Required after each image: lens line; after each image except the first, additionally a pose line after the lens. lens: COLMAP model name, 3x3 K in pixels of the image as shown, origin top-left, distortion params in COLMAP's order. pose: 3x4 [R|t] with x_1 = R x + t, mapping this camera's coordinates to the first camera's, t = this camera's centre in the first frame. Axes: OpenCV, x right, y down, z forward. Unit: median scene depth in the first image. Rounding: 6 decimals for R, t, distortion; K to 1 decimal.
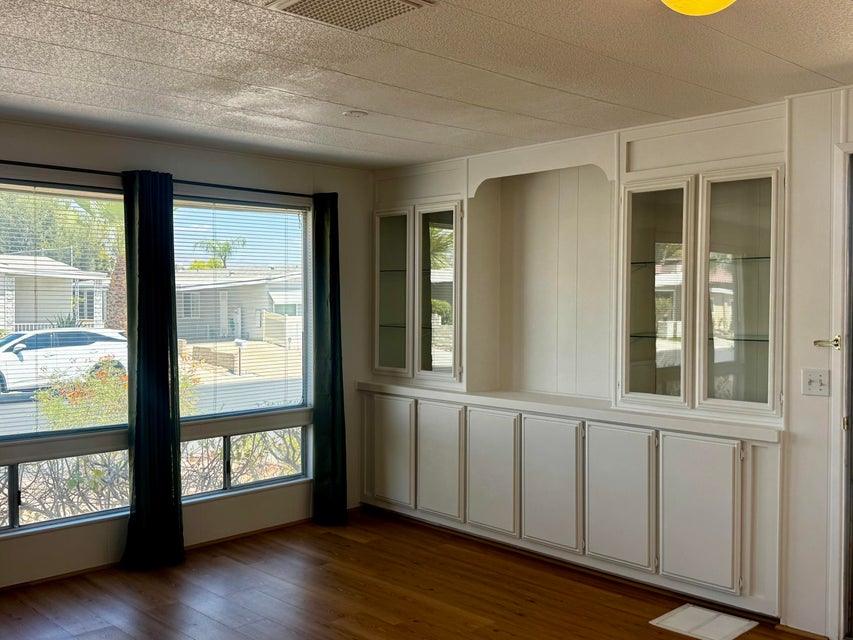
lens RADIAL K [[848.7, 0, 411.0], [0, 848.7, 320.6], [0, 0, 1]] dist [0.158245, -0.352868]
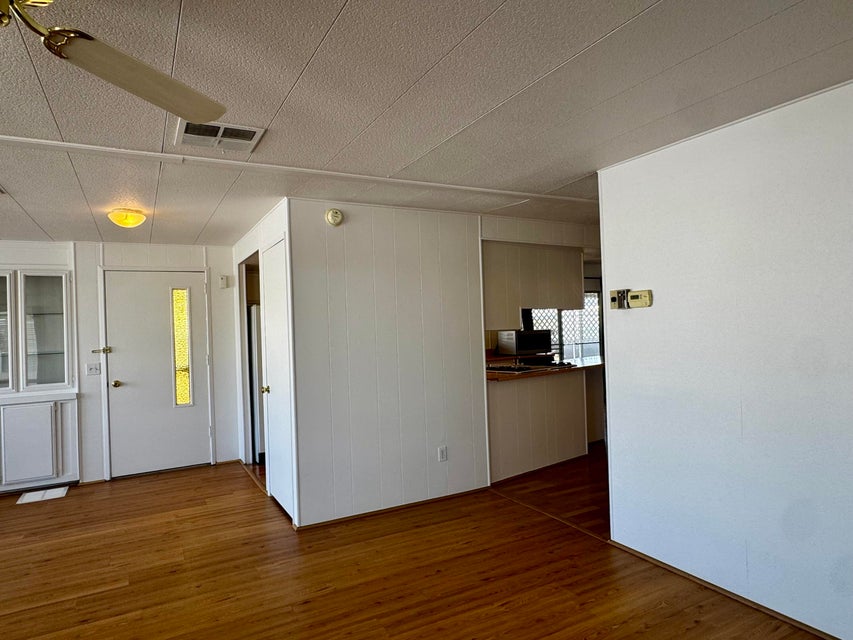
lens RADIAL K [[529.6, 0, 426.5], [0, 529.6, 320.0], [0, 0, 1]] dist [0.000473, 0.001242]
pose [[0.255267, -0.001981, 0.966869, -0.484857], [0.060129, 0.998095, -0.013830, 0.011242], [-0.964999, 0.061668, 0.254899, -0.154857]]
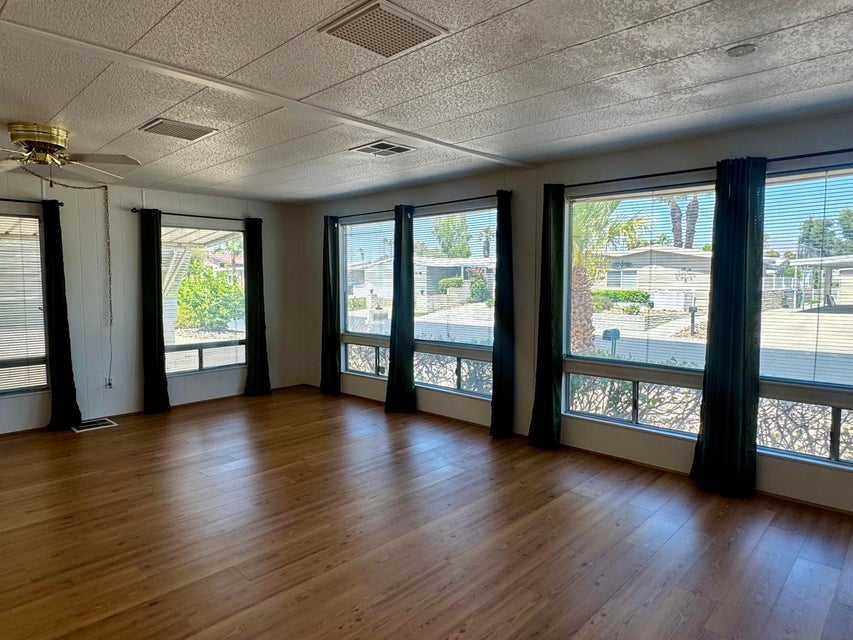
lens RADIAL K [[529.6, 0, 426.5], [0, 529.6, 320.0], [0, 0, 1]] dist [0.000473, 0.001242]
pose [[0.057856, 0.070684, -0.995819, 0.374886], [-0.026234, 0.997254, 0.069262, 0.004397], [0.997980, 0.022117, 0.059551, 0.508690]]
